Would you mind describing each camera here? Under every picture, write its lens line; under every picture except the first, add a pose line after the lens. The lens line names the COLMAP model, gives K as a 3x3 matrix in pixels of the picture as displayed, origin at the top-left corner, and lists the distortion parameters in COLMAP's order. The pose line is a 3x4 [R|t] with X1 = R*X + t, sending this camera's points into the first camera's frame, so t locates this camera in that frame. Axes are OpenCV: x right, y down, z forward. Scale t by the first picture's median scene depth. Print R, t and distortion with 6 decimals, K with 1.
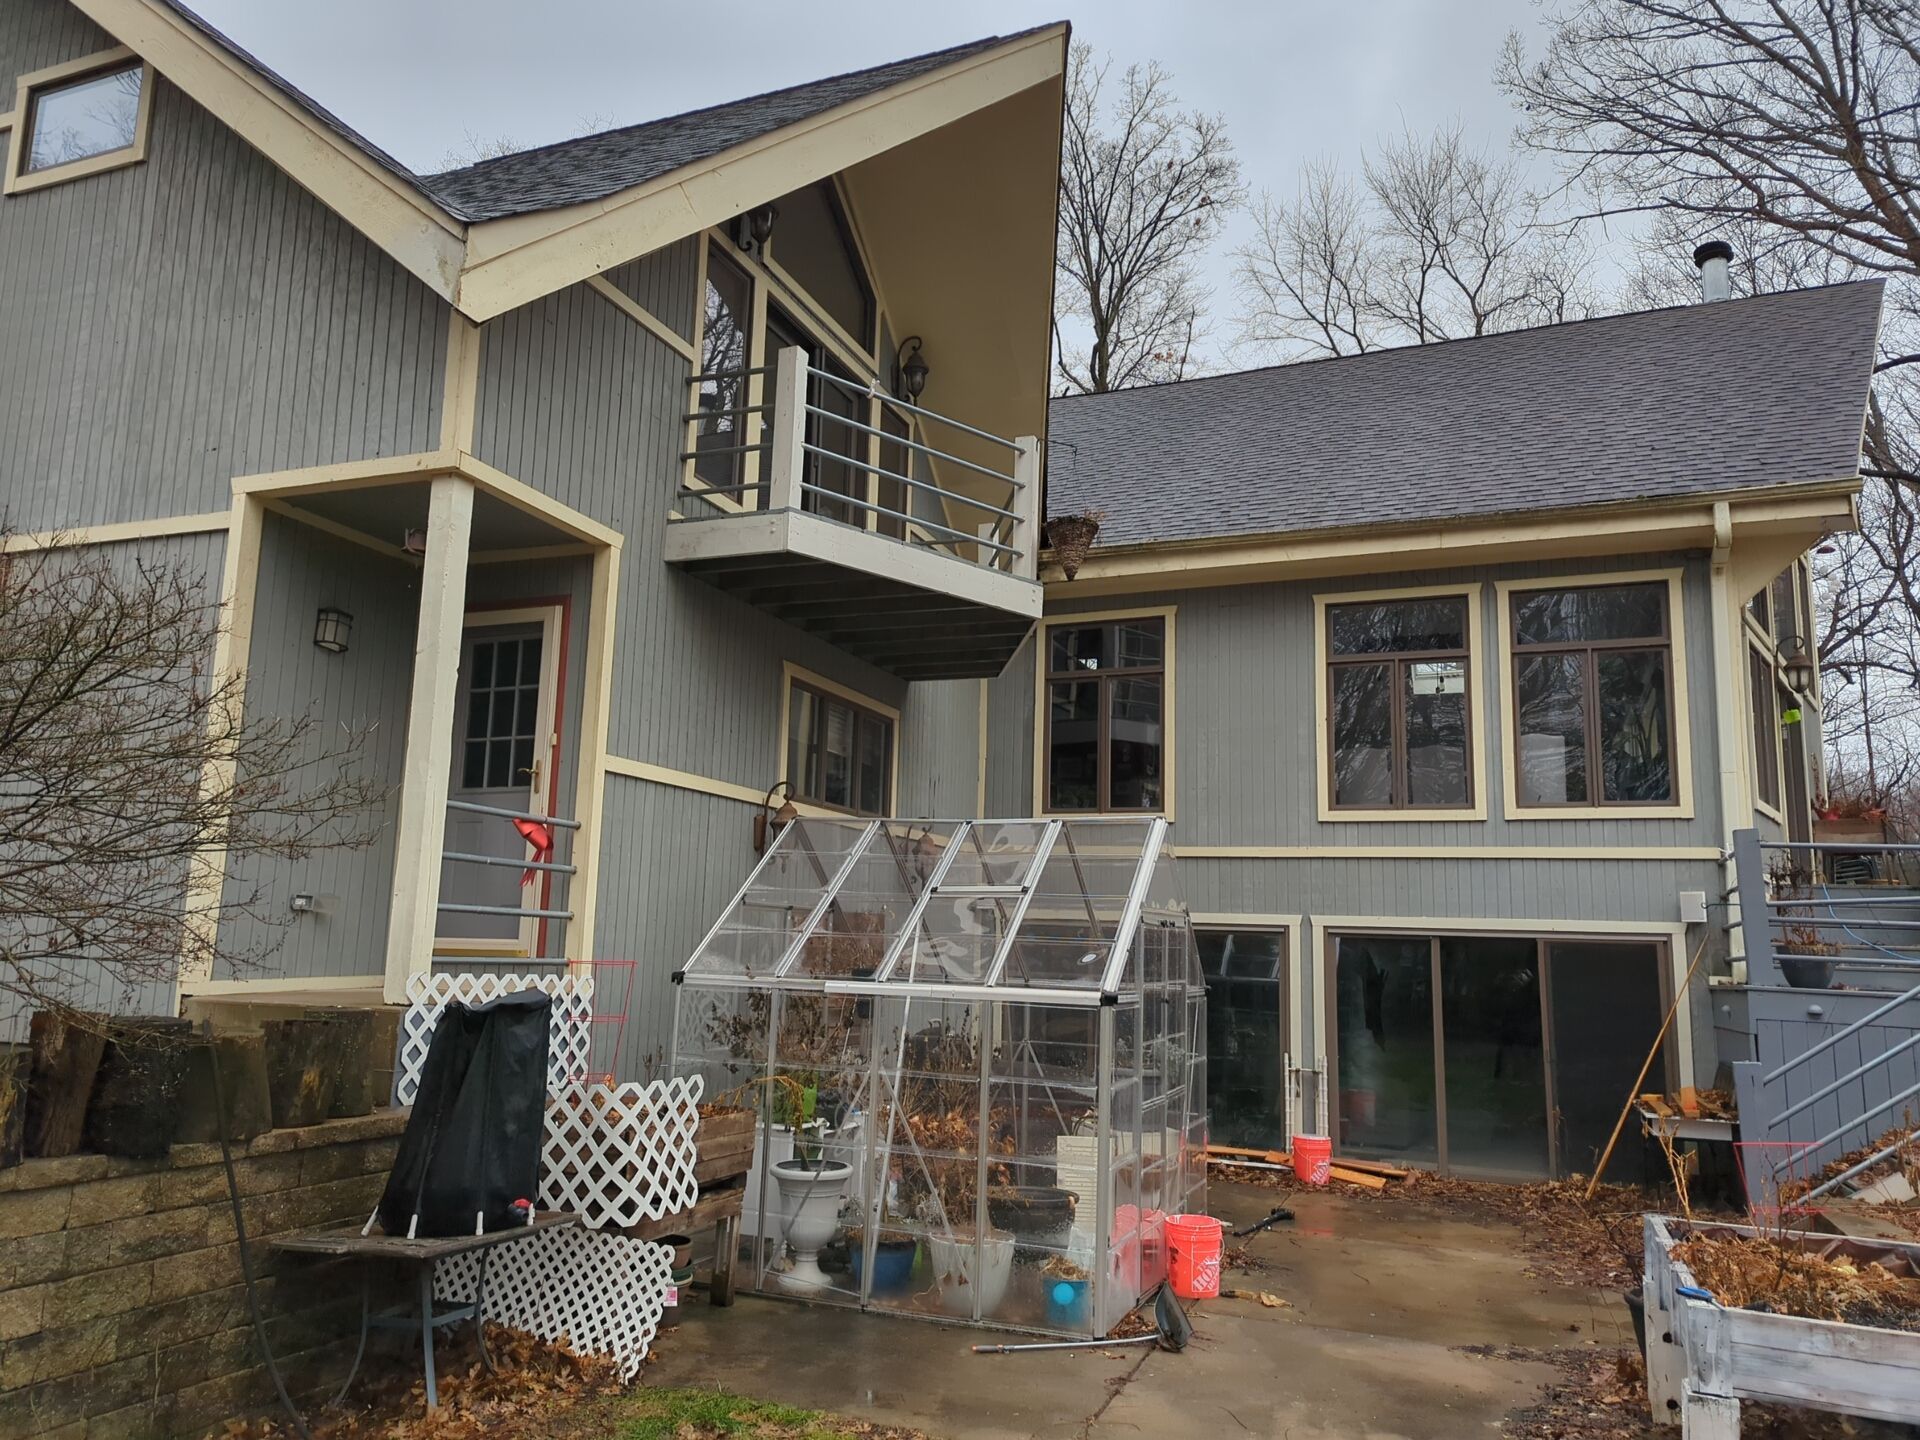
lens RADIAL K [[1344.2, 0, 960.2], [0, 1344.2, 737.0], [0, 0, 1]] dist [0.076635, -0.065043]
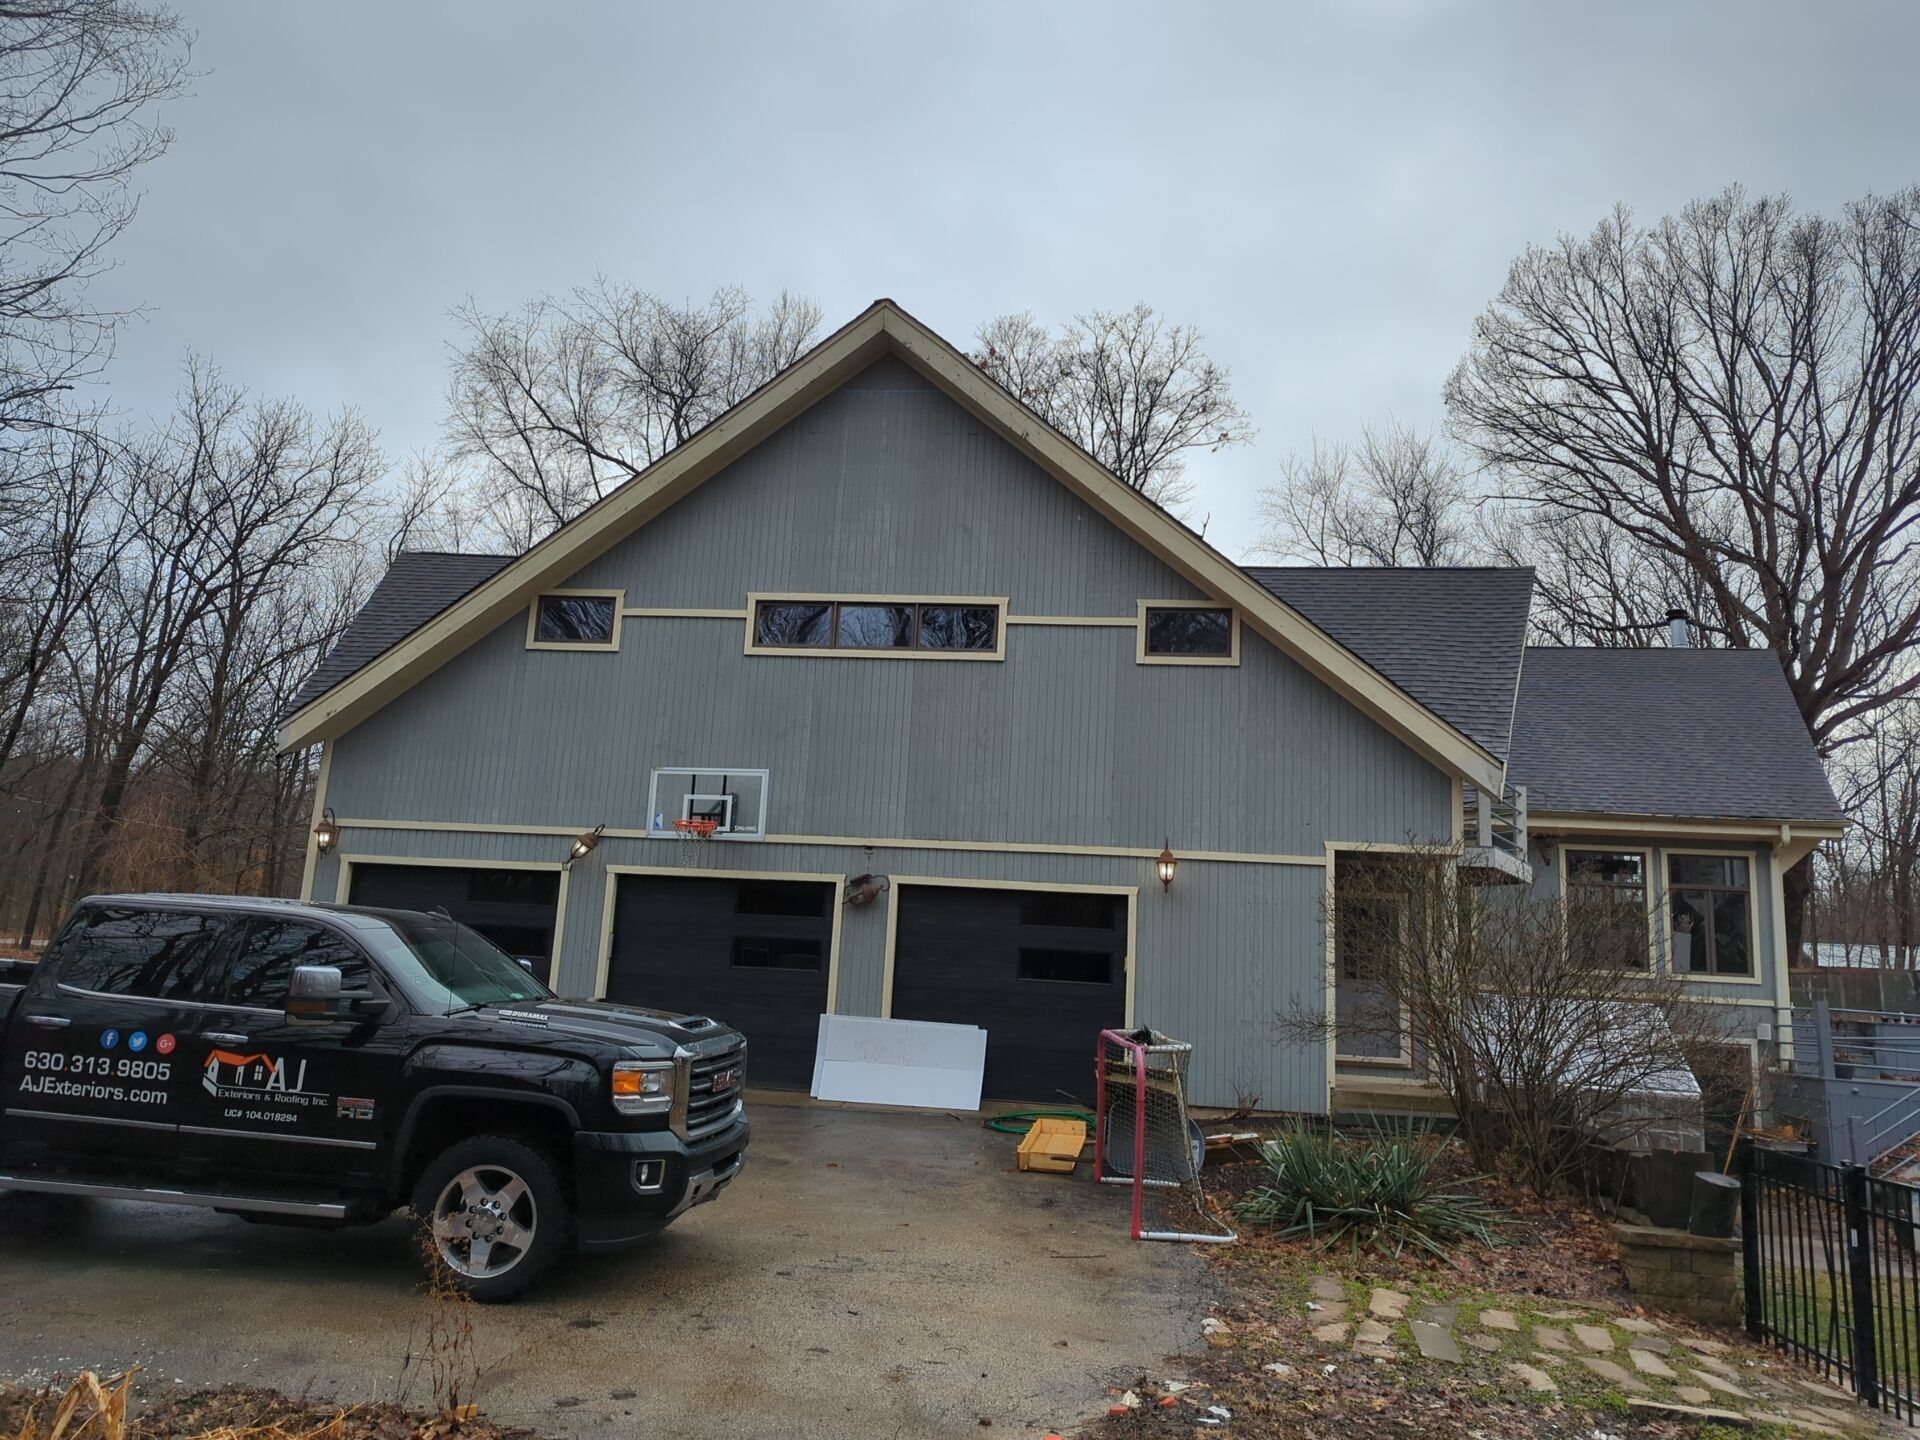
lens RADIAL K [[1344.2, 0, 971.9], [0, 1344.2, 723.4], [0, 0, 1]] dist [0.076635, -0.065043]
pose [[0.964668, 0.070375, 0.253895, -1.463228], [-0.065847, 0.997483, -0.026303, -0.254906], [-0.255107, 0.008655, 0.966874, -0.818267]]
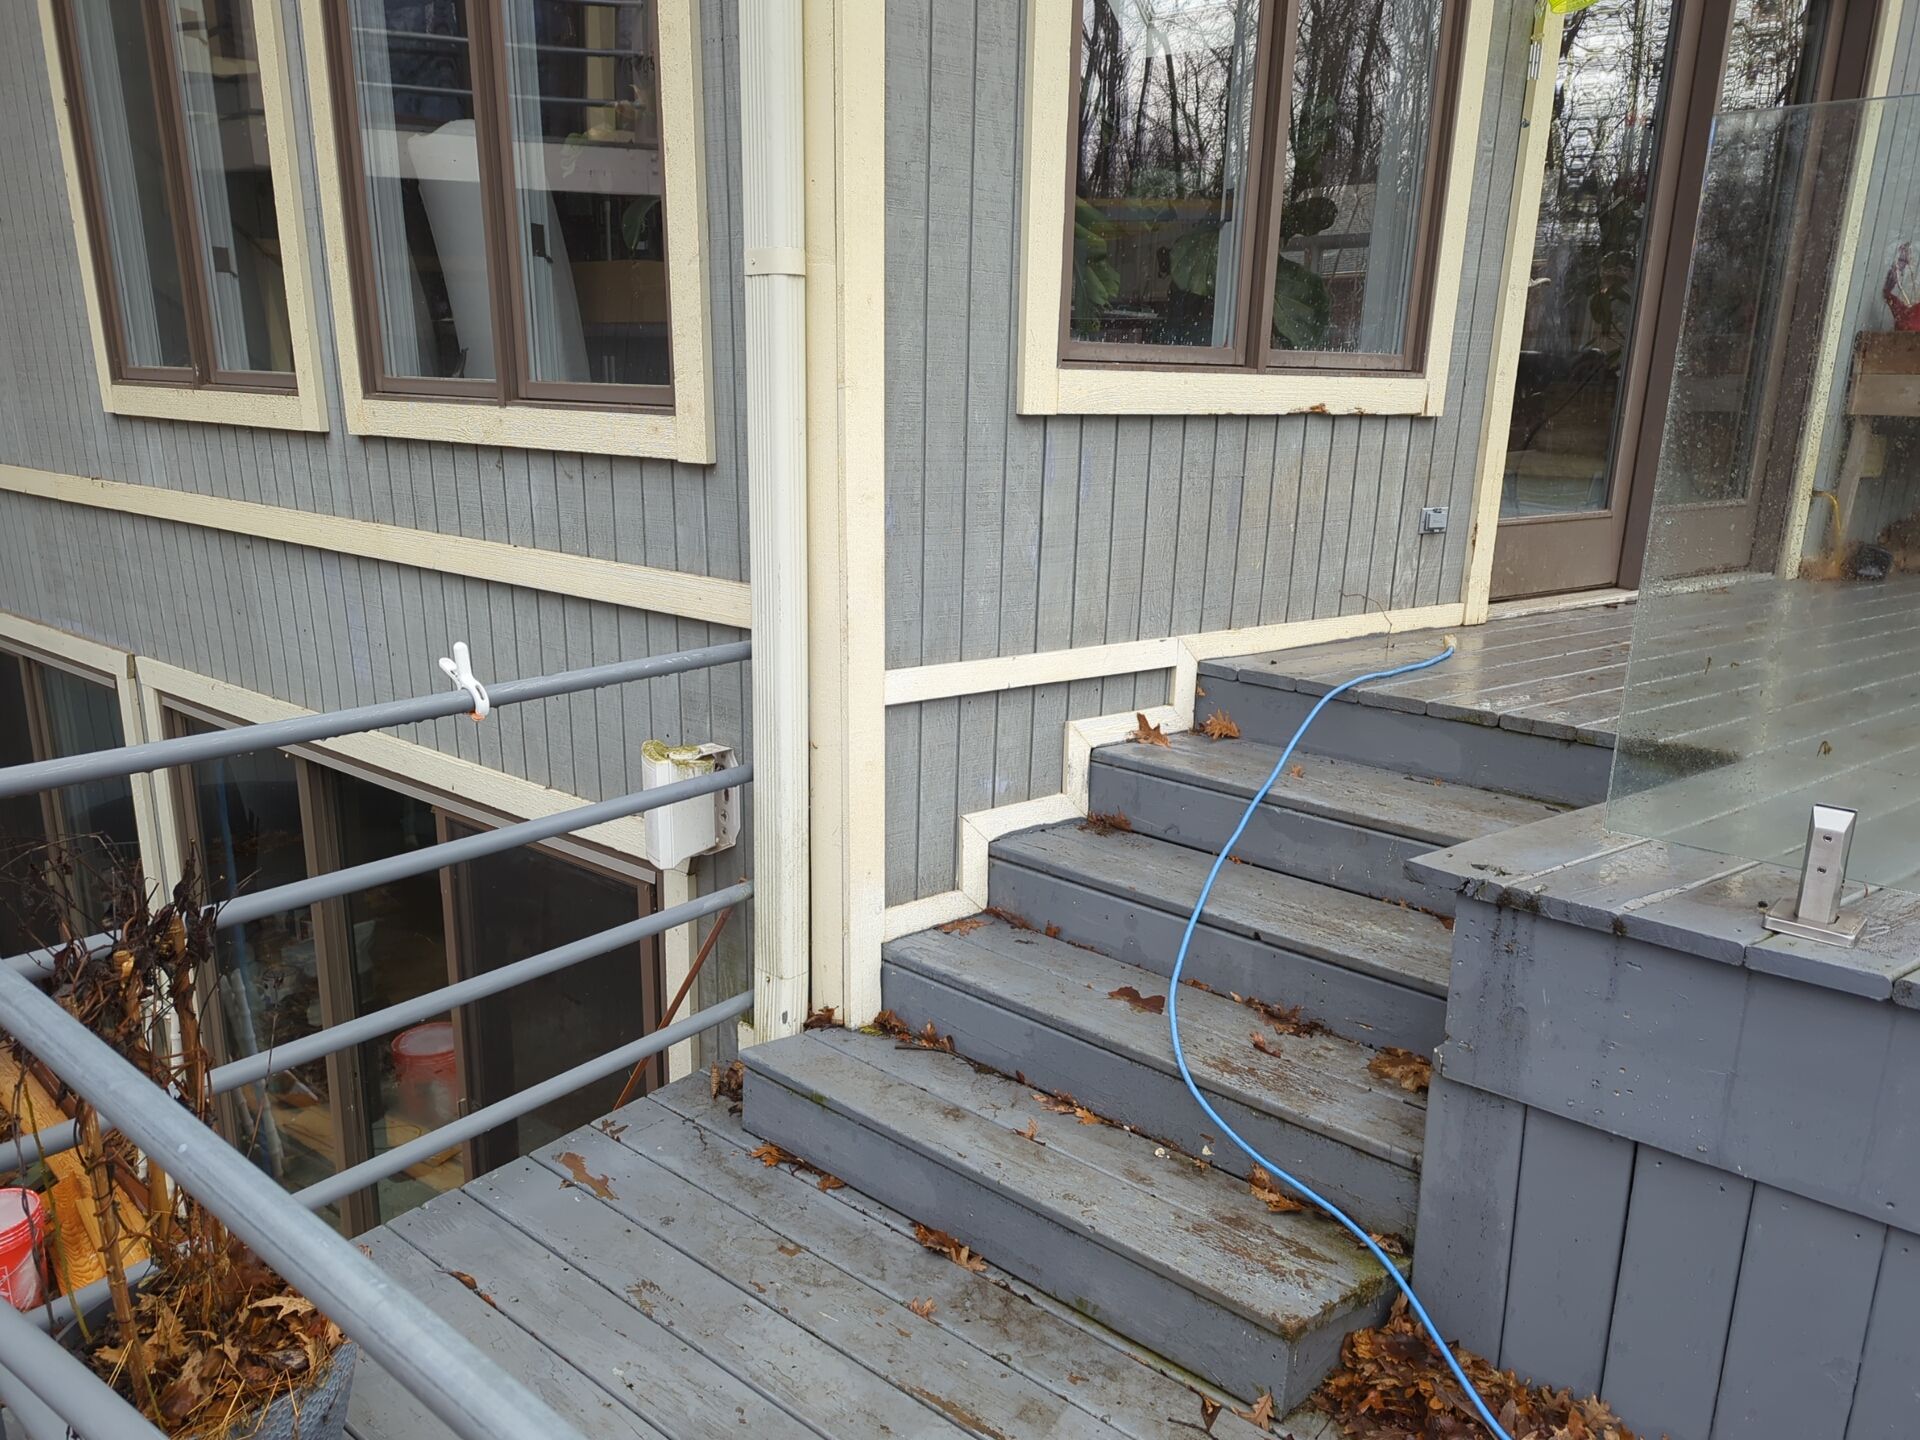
lens RADIAL K [[1335.6, 0, 961.3], [0, 1335.6, 726.0], [0, 0, 1]] dist [0.013252, 0.001835]
pose [[0.957071, 0.067439, -0.281898, 0.904369], [0.051110, 0.918053, 0.393148, 0.011956], [0.285311, -0.390679, 0.875196, 1.075511]]
